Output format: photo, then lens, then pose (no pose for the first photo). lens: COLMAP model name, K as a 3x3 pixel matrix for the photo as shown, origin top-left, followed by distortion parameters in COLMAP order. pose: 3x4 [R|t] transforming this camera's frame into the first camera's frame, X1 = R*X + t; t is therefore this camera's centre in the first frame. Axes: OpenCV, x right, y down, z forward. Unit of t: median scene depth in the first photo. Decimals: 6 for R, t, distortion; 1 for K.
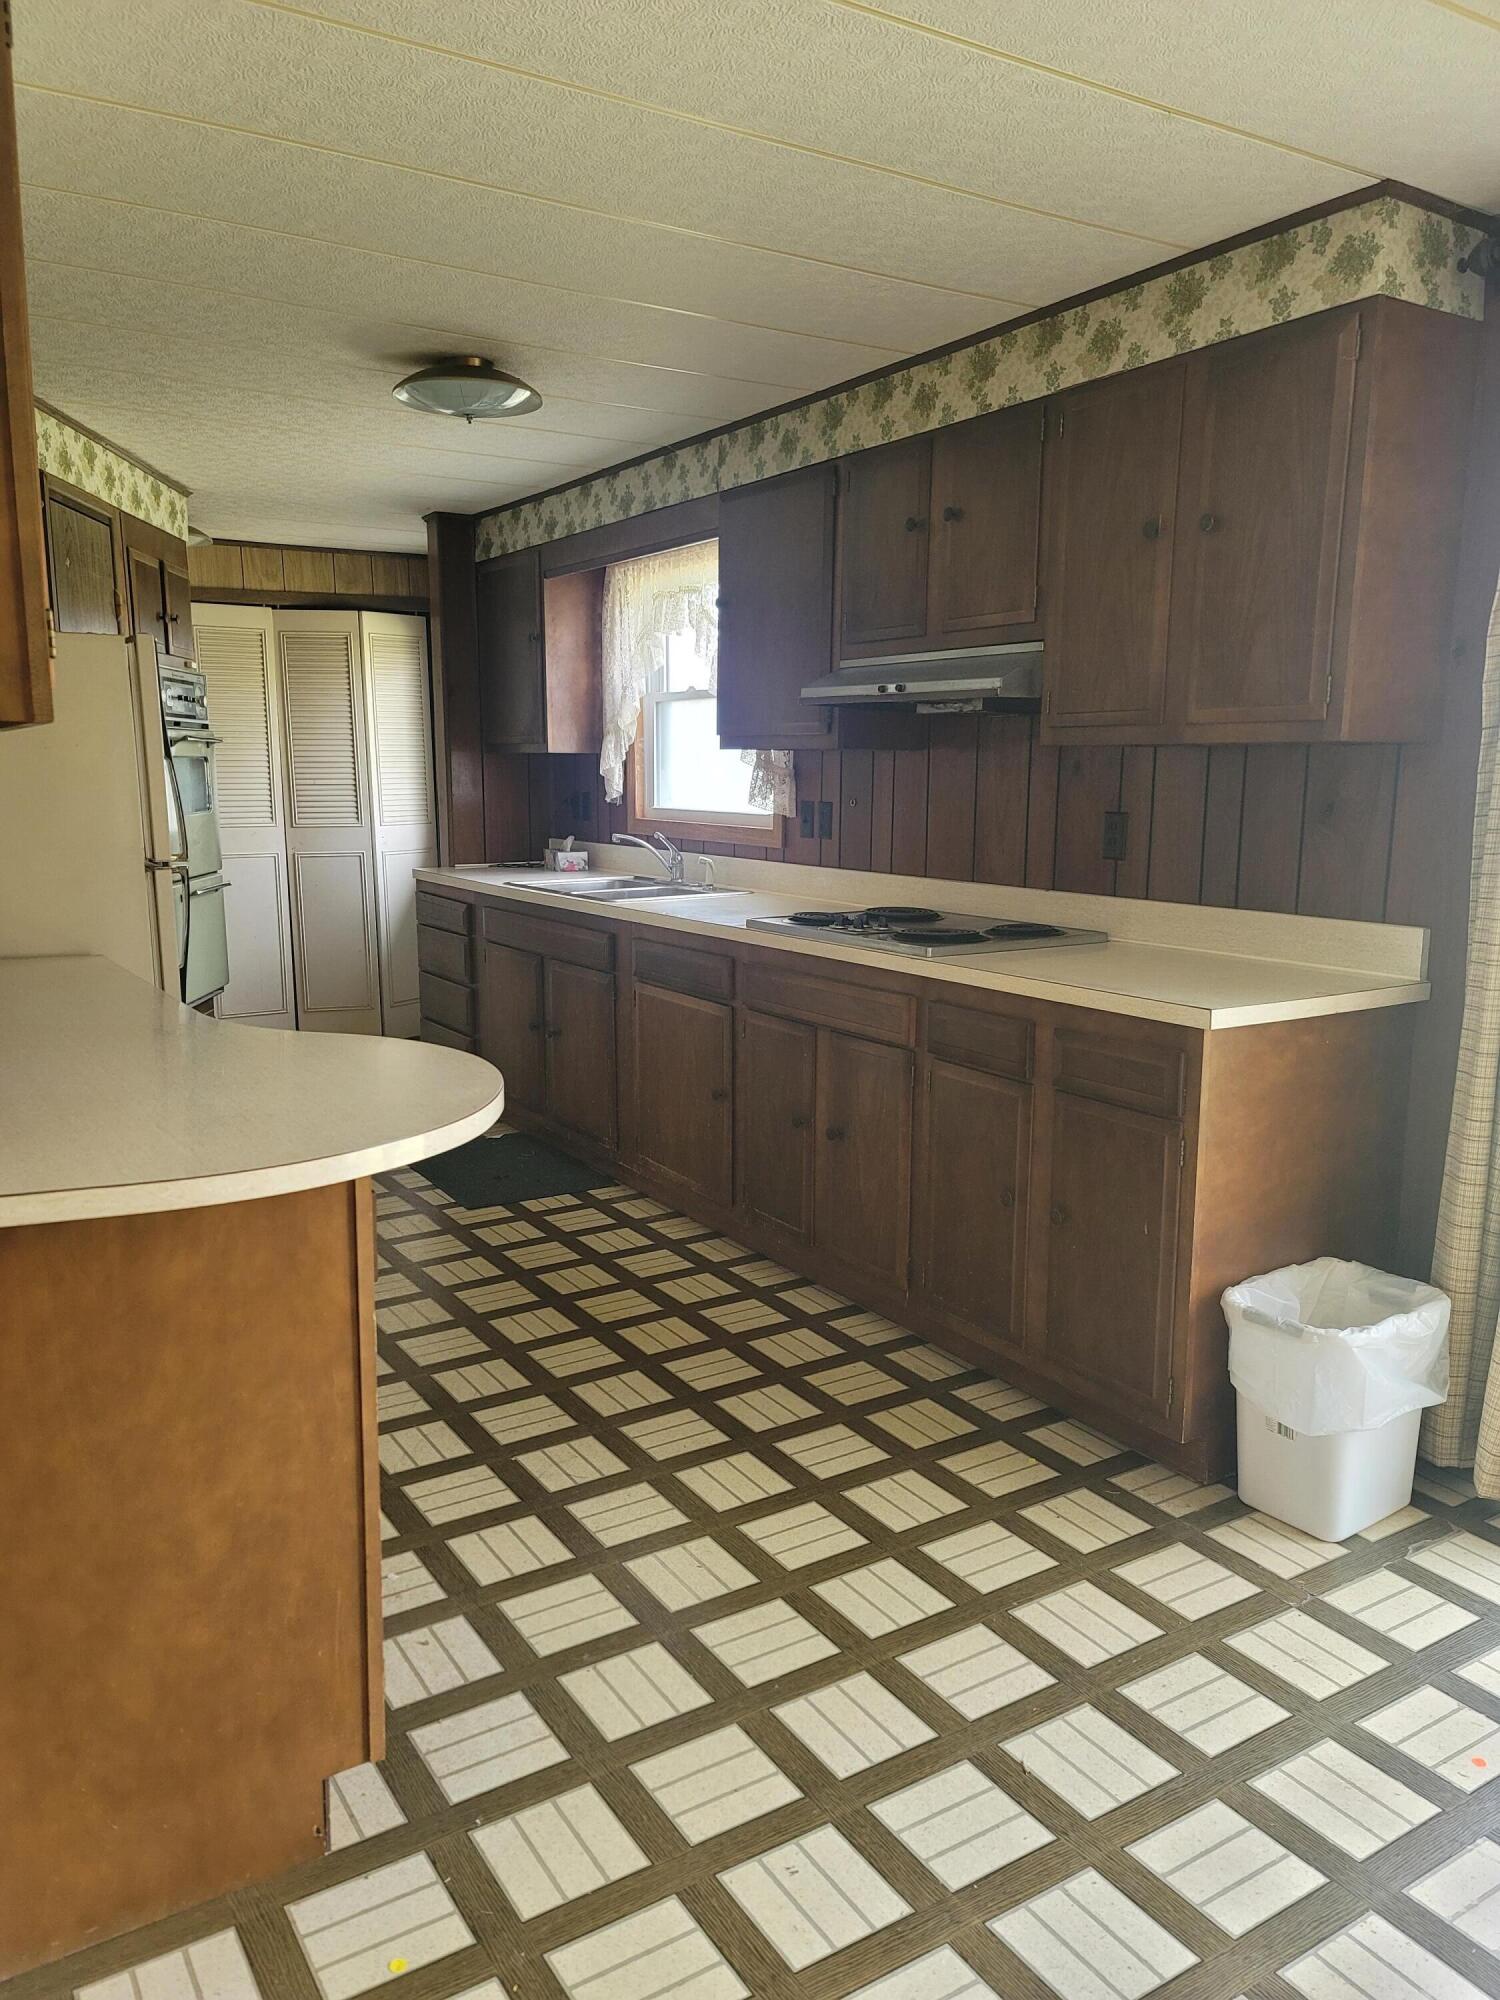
lens RADIAL K [[1455.8, 0, 732.7], [0, 1455.8, 999.8], [0, 0, 1]] dist [0.093705, -0.095918]
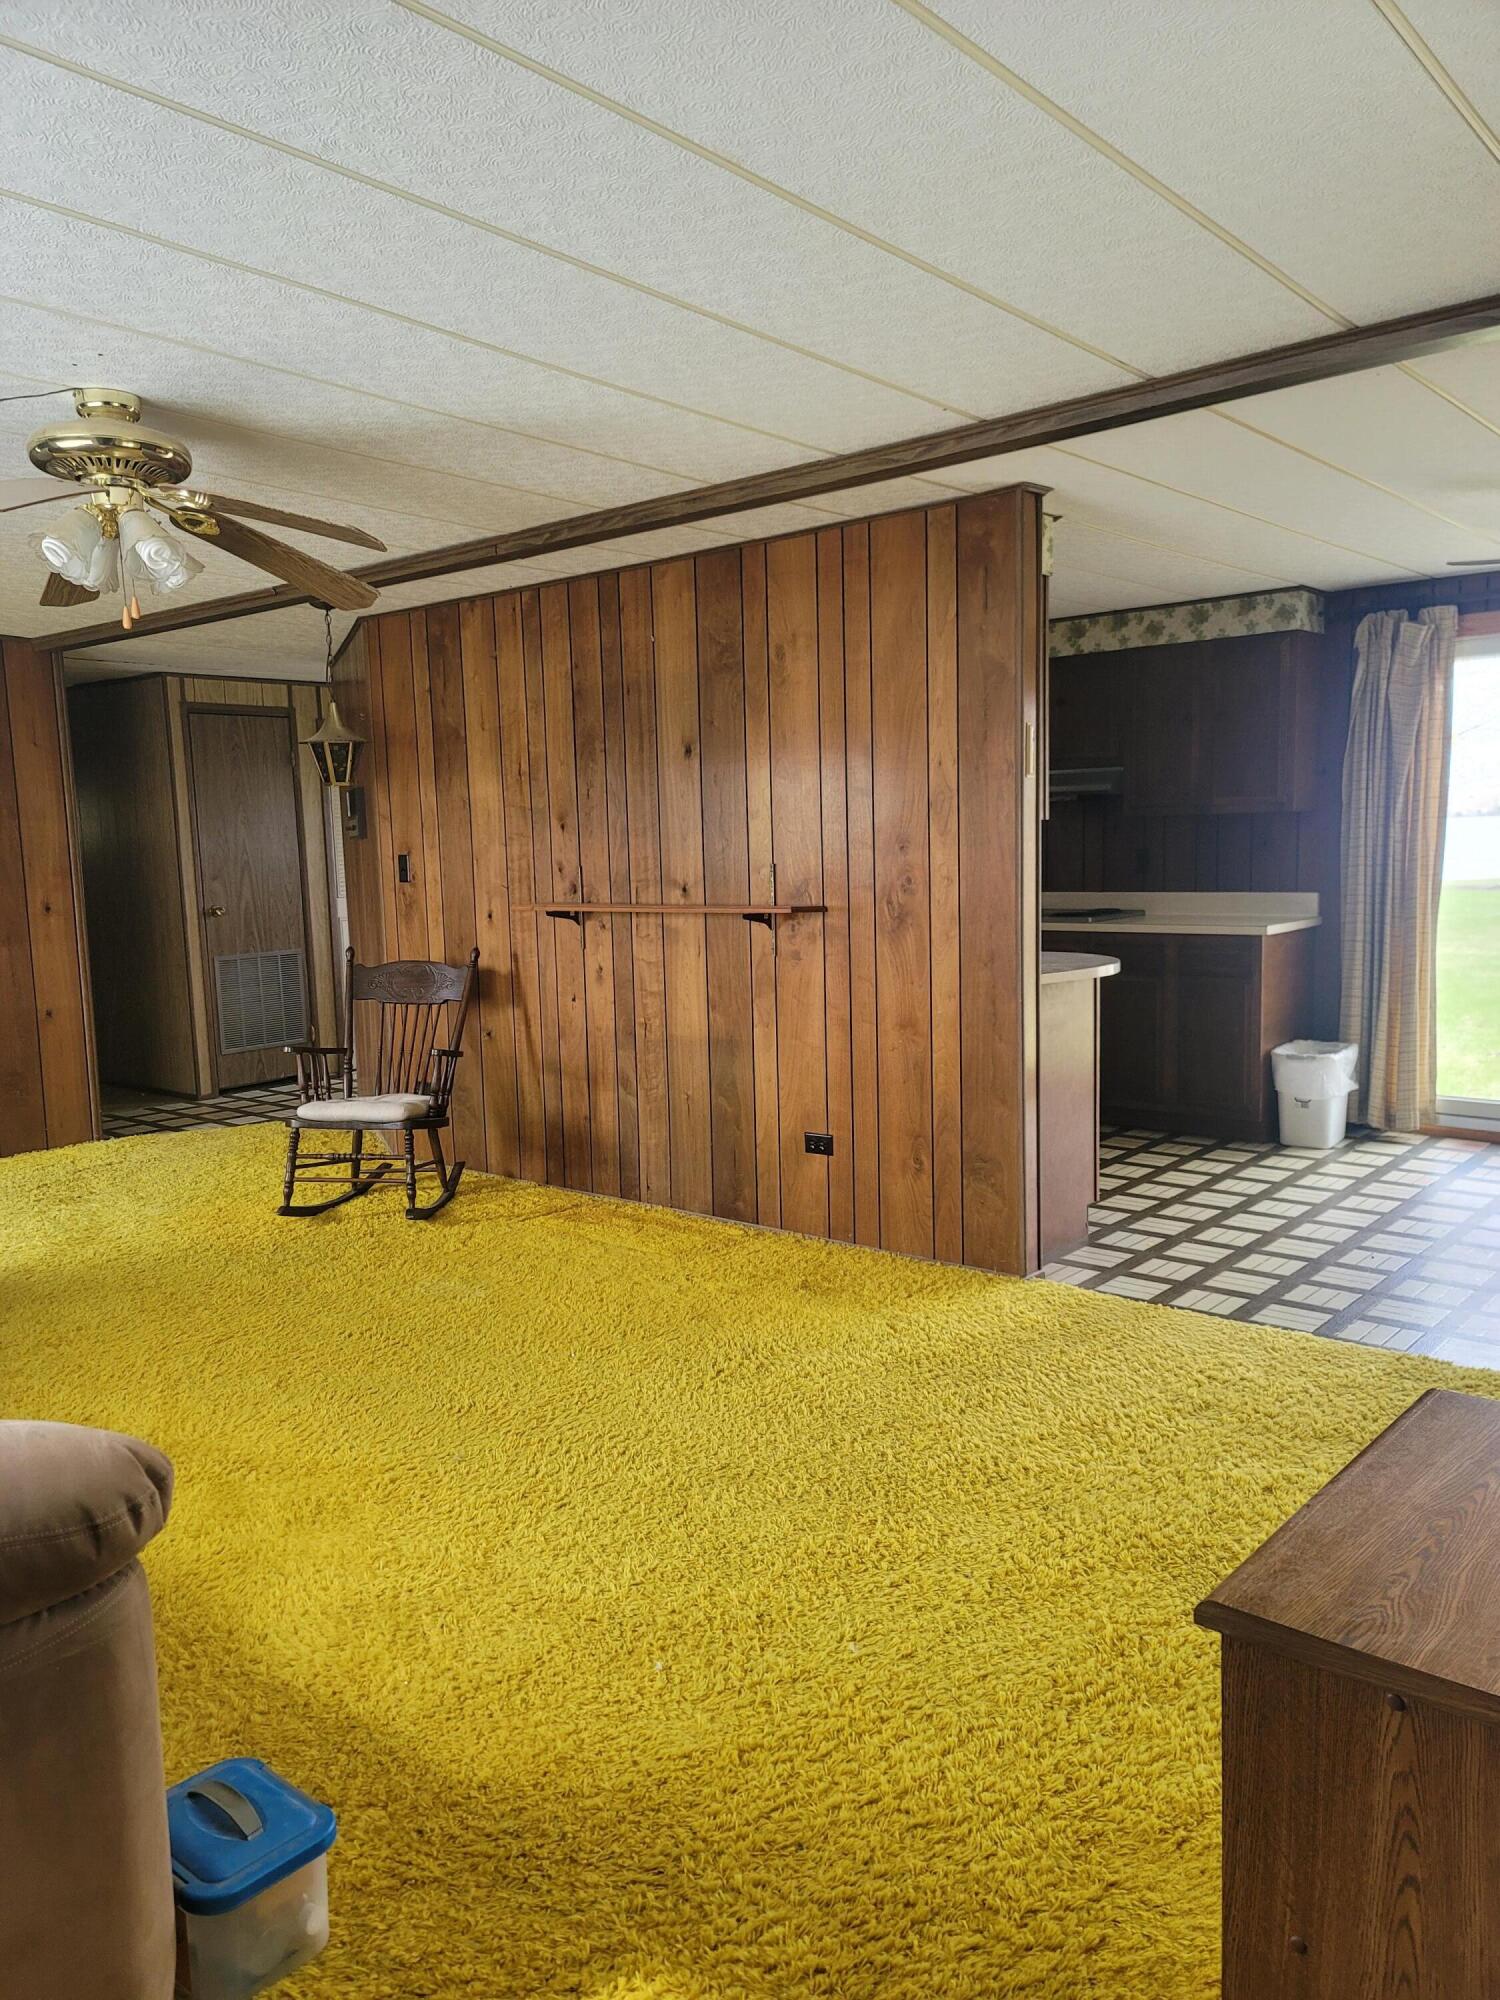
lens RADIAL K [[1455.8, 0, 765.8], [0, 1455.8, 1004.7], [0, 0, 1]] dist [0.093705, -0.095918]
pose [[0.948468, -0.068825, 0.309308, -1.098534], [0.080928, 0.996369, -0.026454, 0.120438], [-0.306364, 0.050122, 0.950594, -0.926192]]
